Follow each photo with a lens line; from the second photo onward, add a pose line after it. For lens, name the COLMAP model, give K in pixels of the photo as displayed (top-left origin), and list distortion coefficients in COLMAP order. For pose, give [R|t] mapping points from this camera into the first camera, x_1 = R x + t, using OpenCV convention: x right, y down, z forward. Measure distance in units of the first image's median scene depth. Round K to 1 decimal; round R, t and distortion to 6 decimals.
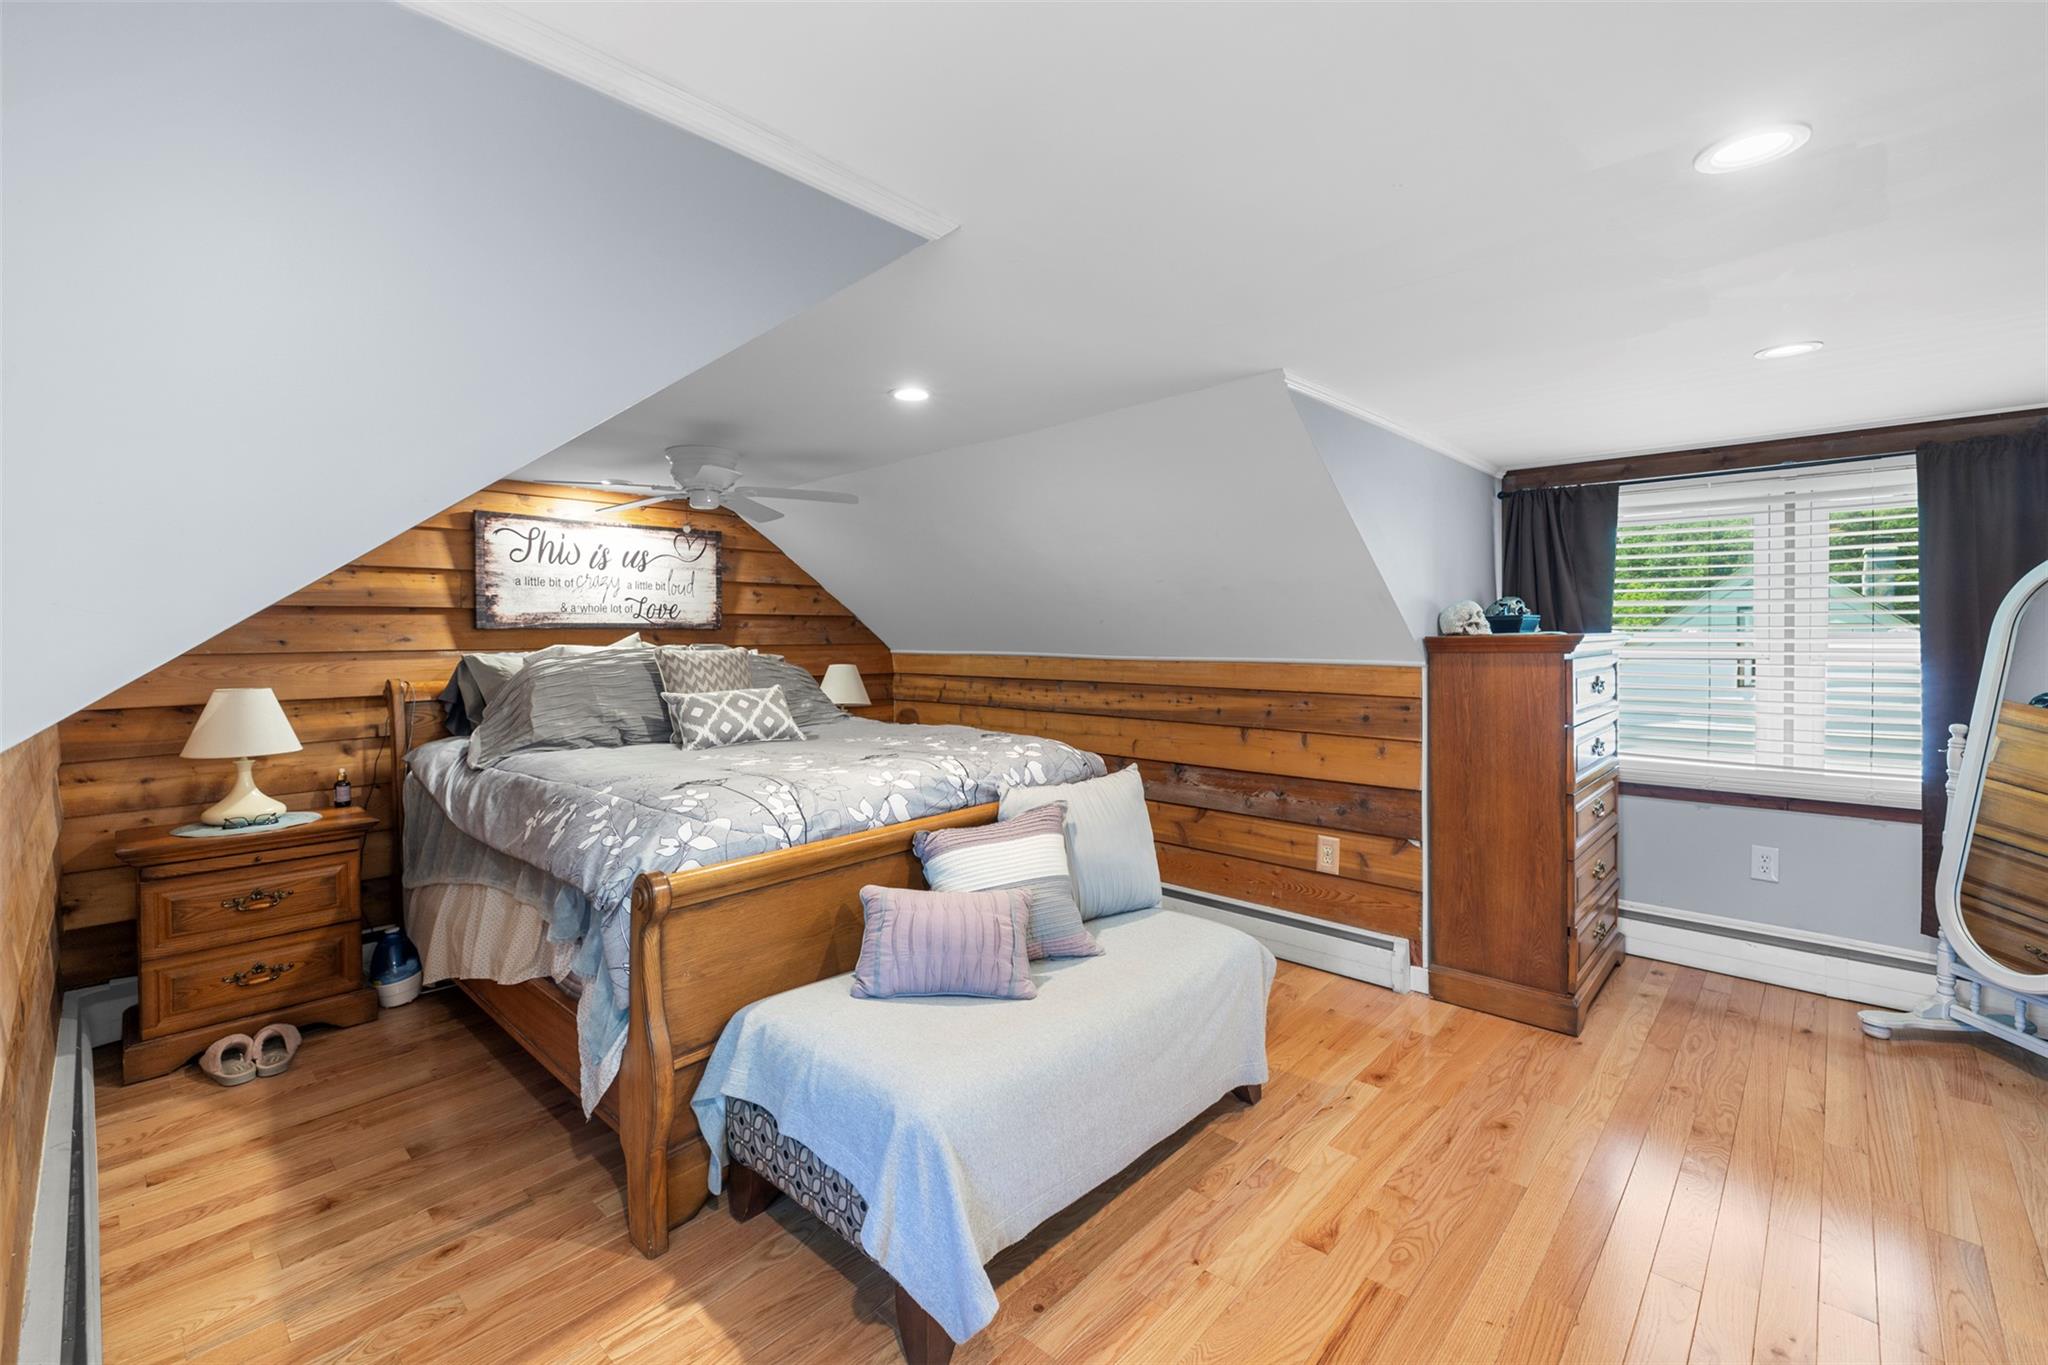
lens RADIAL K [[882.4, 0, 973.0], [0, 882.4, 669.7], [0, 0, 1]] dist [-0.004419, -0.000773]
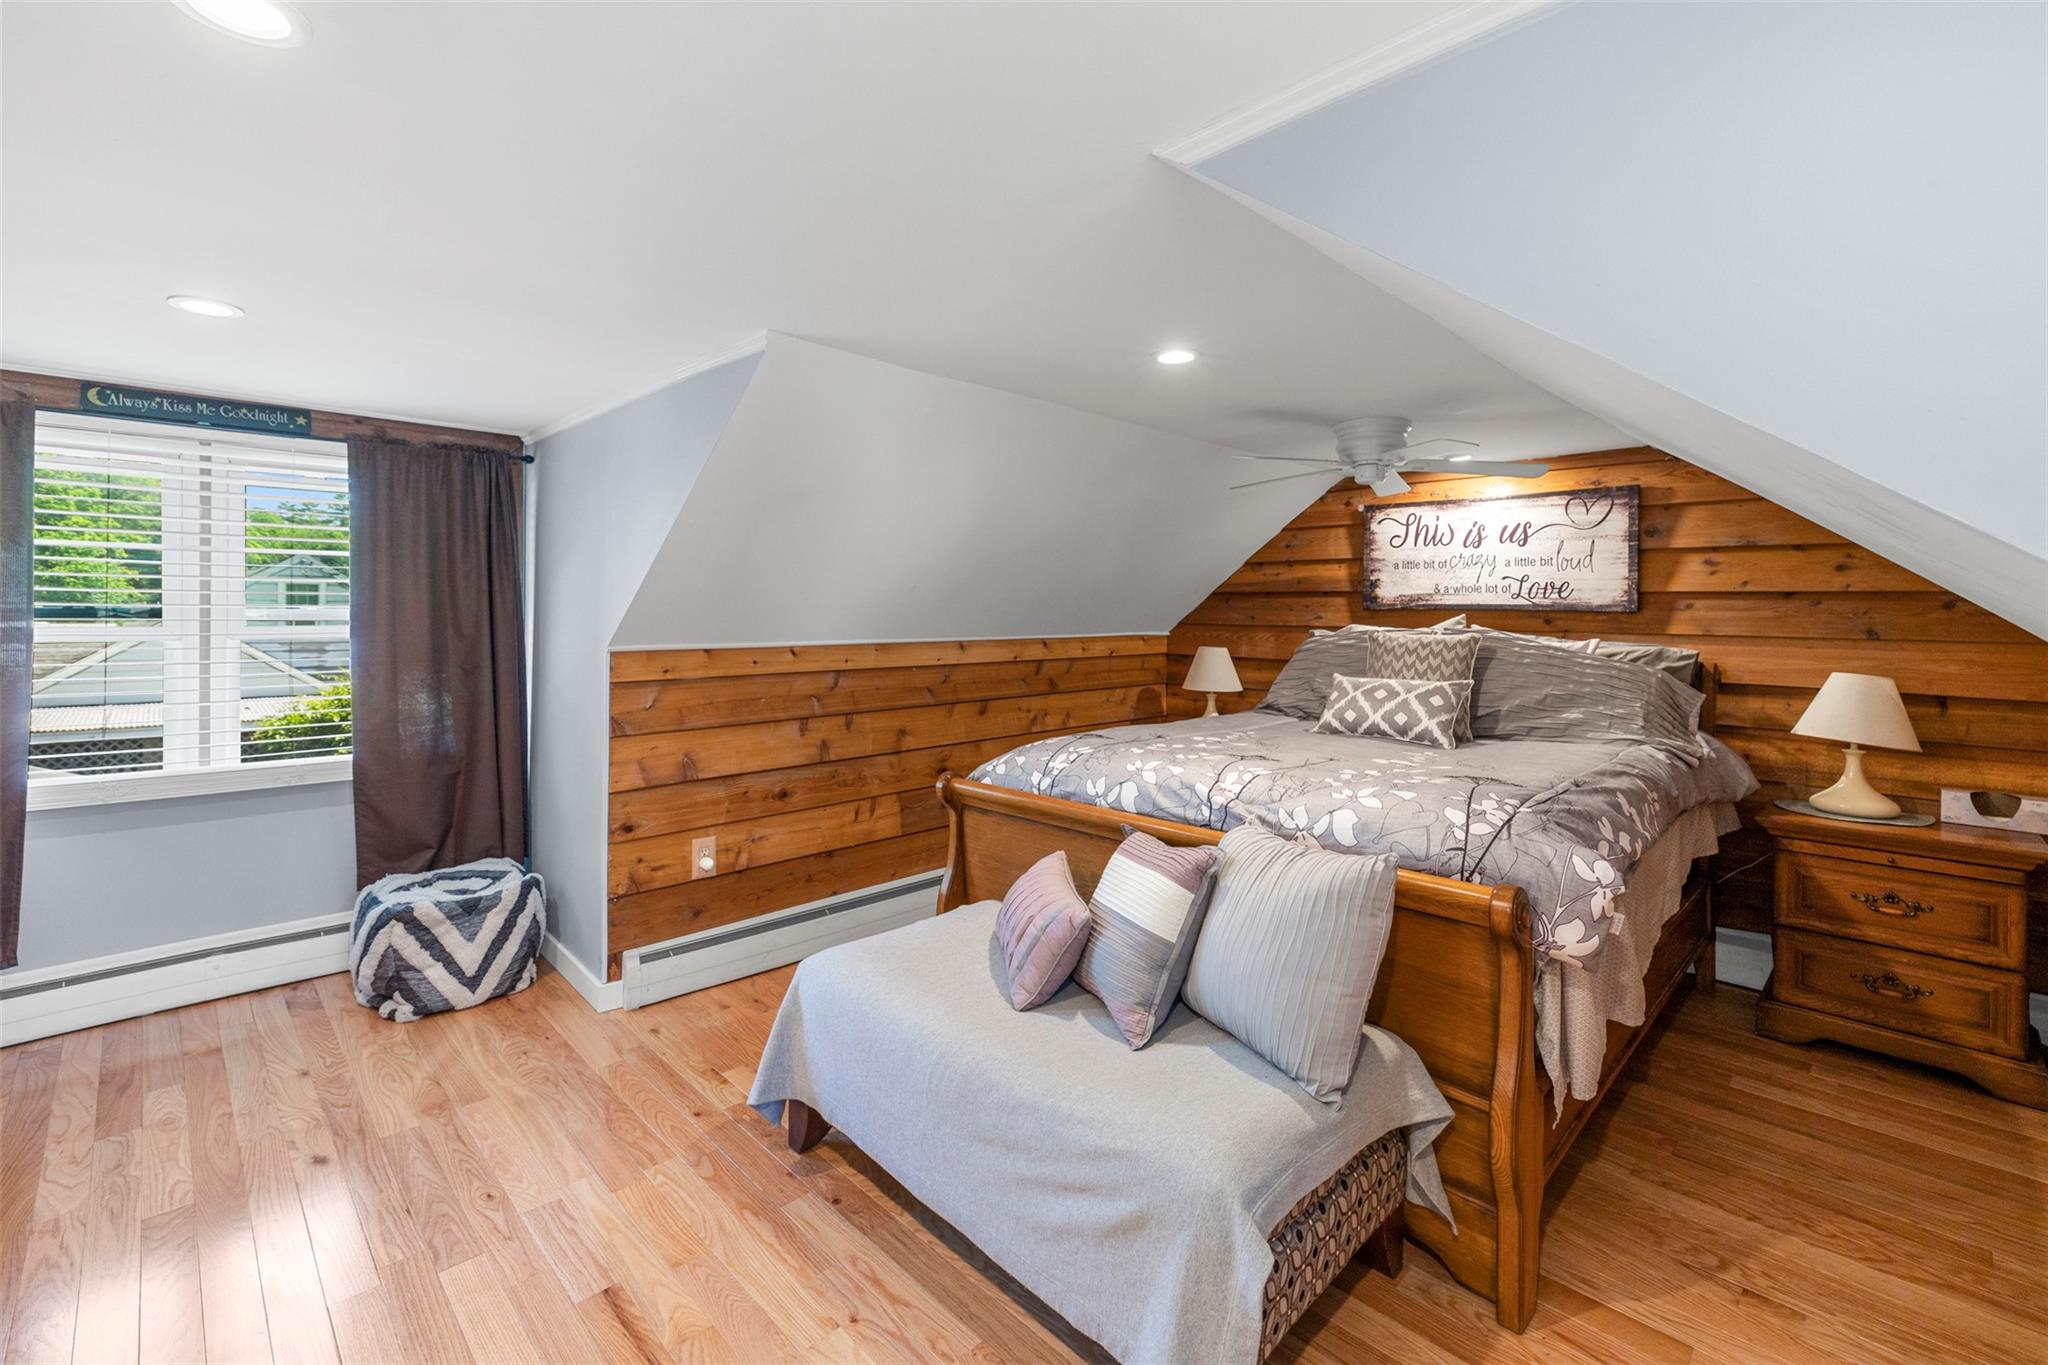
lens RADIAL K [[882.4, 0, 1043.3], [0, 882.4, 625.2], [0, 0, 1]] dist [-0.004419, -0.000773]
pose [[-0.006939, 0.023715, -0.999695, 0.551786], [-0.051789, 0.998369, 0.024043, -0.030585], [0.998634, 0.051941, -0.005699, 0.567585]]
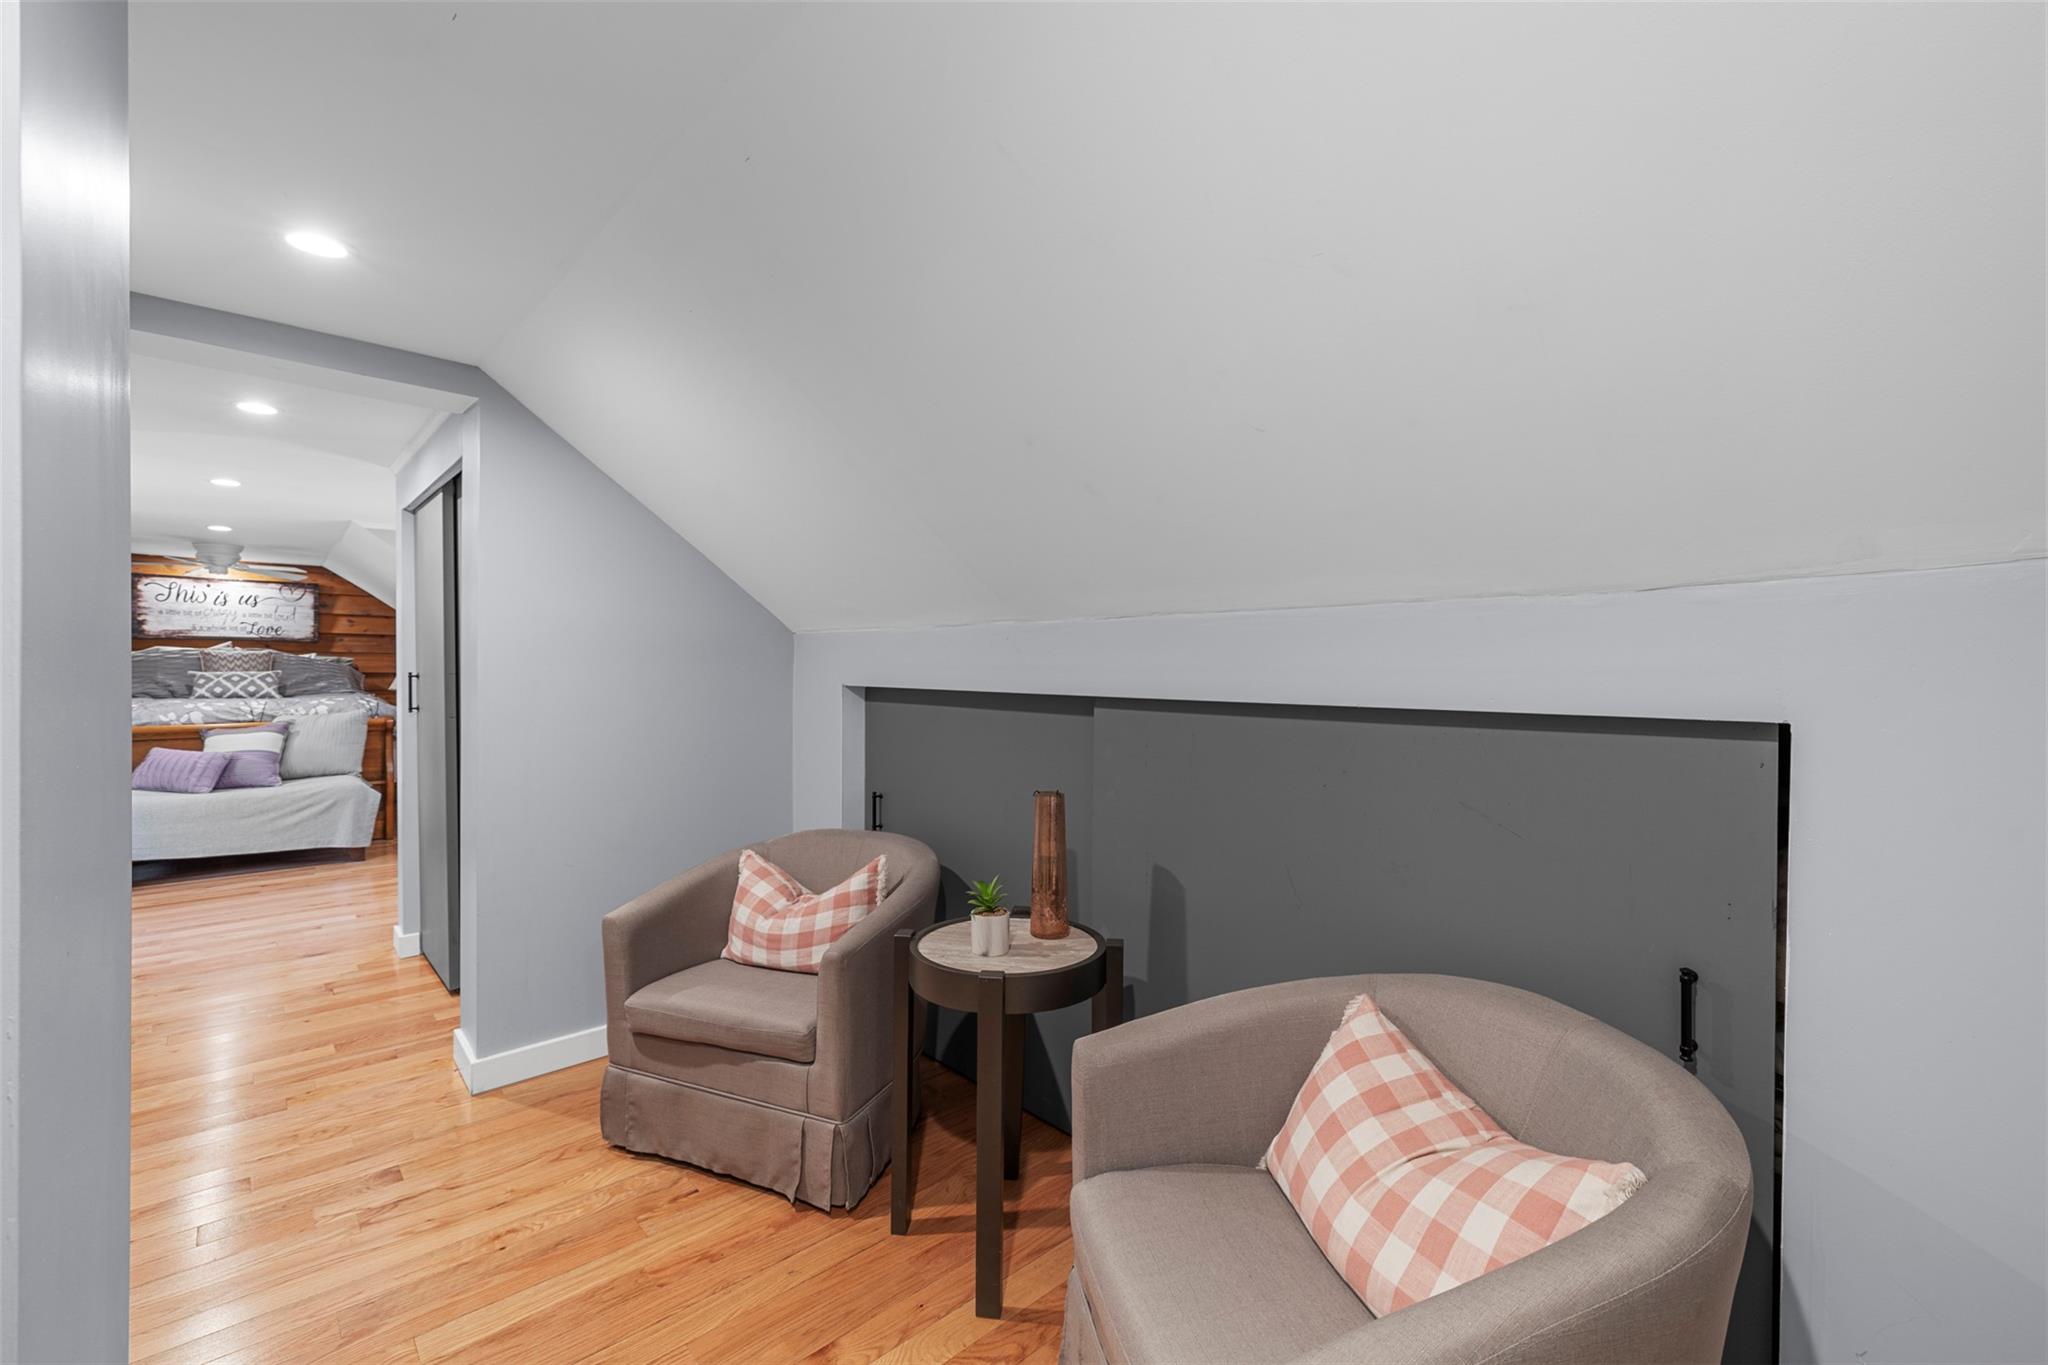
lens RADIAL K [[882.4, 0, 1028.3], [0, 882.4, 675.4], [0, 0, 1]] dist [-0.004419, -0.000773]
pose [[0.998494, 0.015122, -0.052736, 1.314304], [-0.016866, 0.999321, -0.032772, 0.056094], [0.052205, 0.033612, 0.998071, -0.672411]]
